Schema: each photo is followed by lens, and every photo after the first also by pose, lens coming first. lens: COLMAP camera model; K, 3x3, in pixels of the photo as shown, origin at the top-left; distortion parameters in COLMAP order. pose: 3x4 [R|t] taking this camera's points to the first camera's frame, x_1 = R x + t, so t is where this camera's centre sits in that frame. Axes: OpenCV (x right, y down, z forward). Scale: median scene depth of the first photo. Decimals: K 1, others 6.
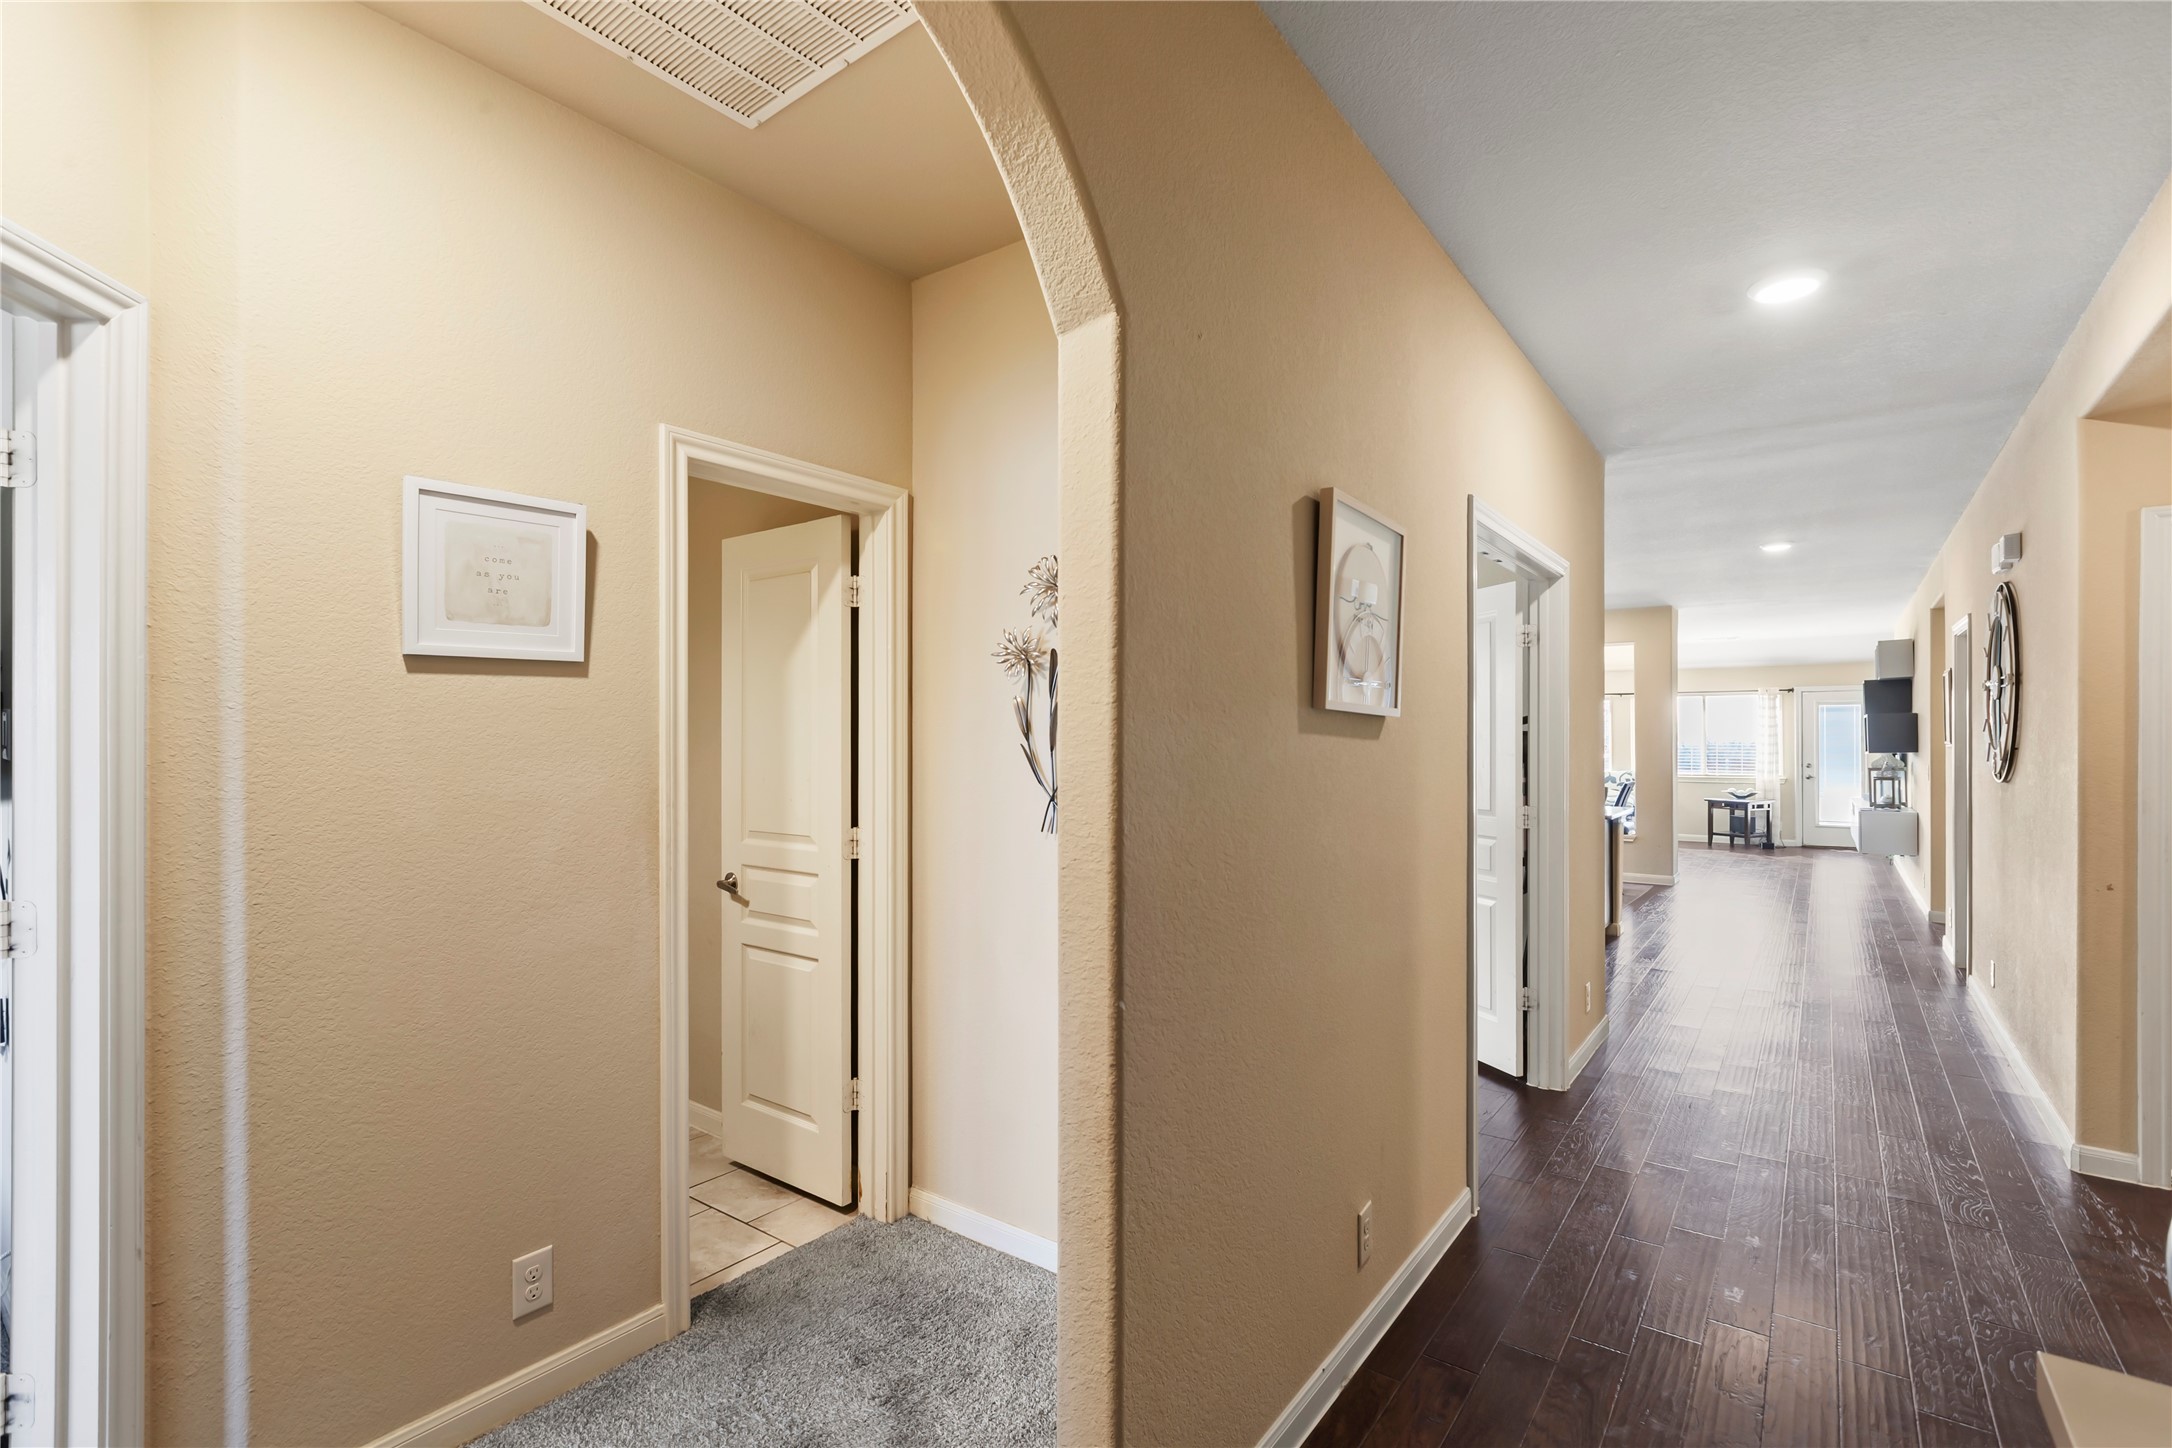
lens RADIAL K [[974.0, 0, 1086.0], [0, 974.0, 724.0], [0, 0, 1]] dist [0.000320, 0.000077]
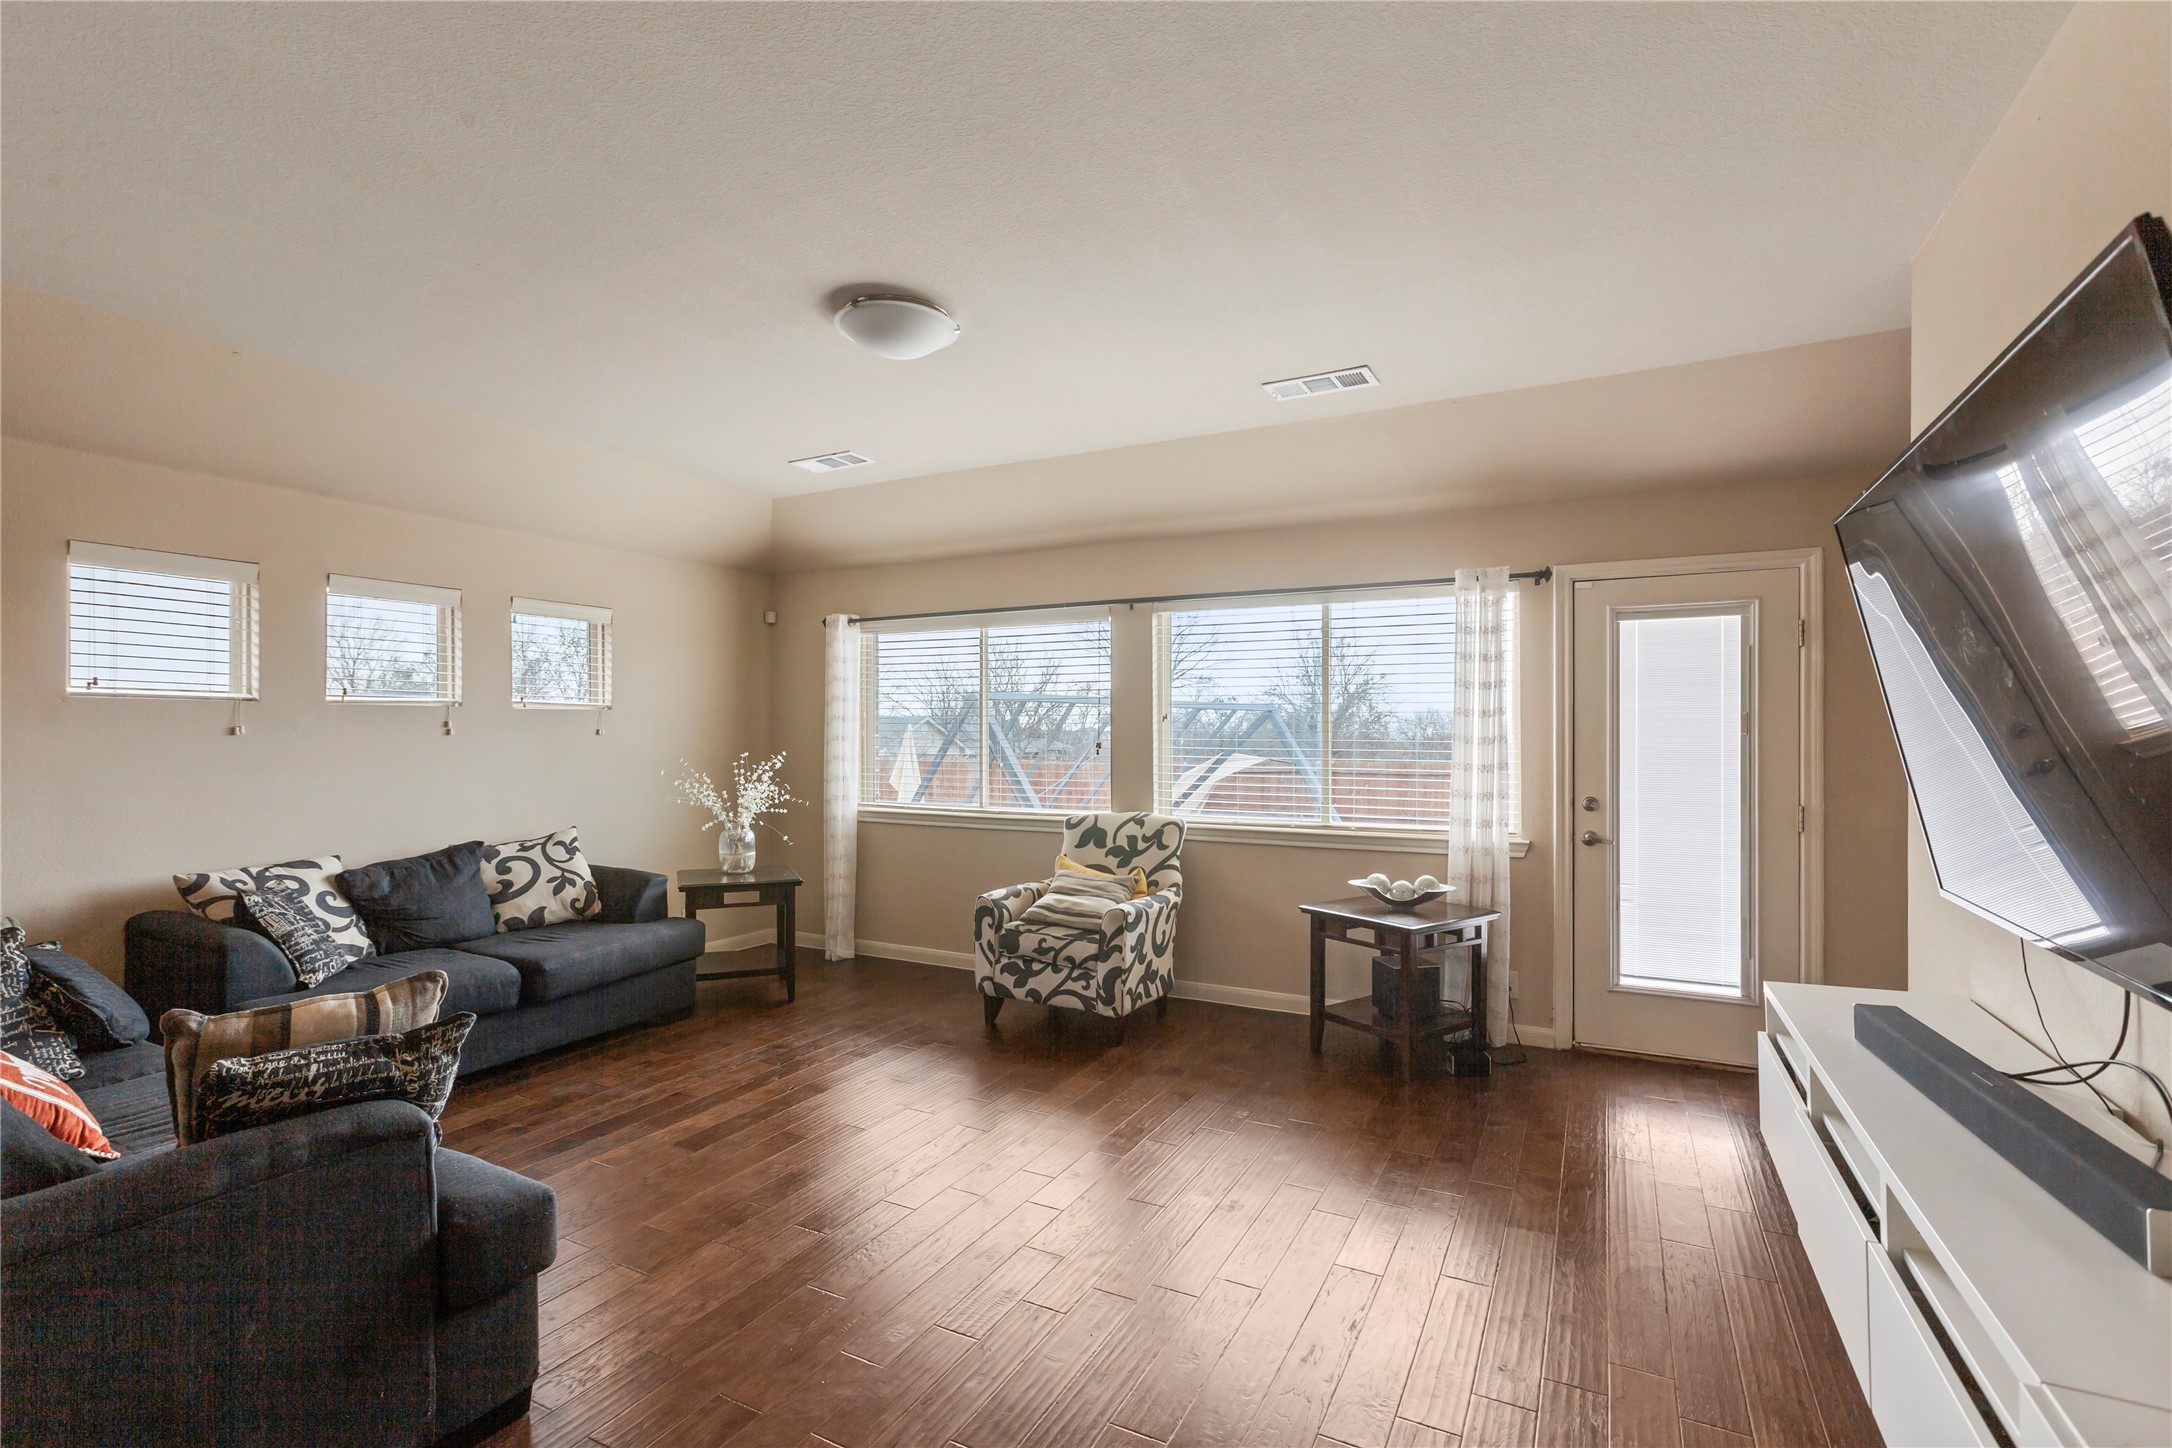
lens RADIAL K [[1008.9, 0, 1079.0], [0, 1008.9, 746.2], [0, 0, 1]] dist [-0.000082, 0.000148]
pose [[0.985981, -0.008306, 0.166651, 0.510666], [0.003909, 0.999636, 0.026697, 0.013456], [-0.166812, -0.025671, 0.985655, 0.687656]]
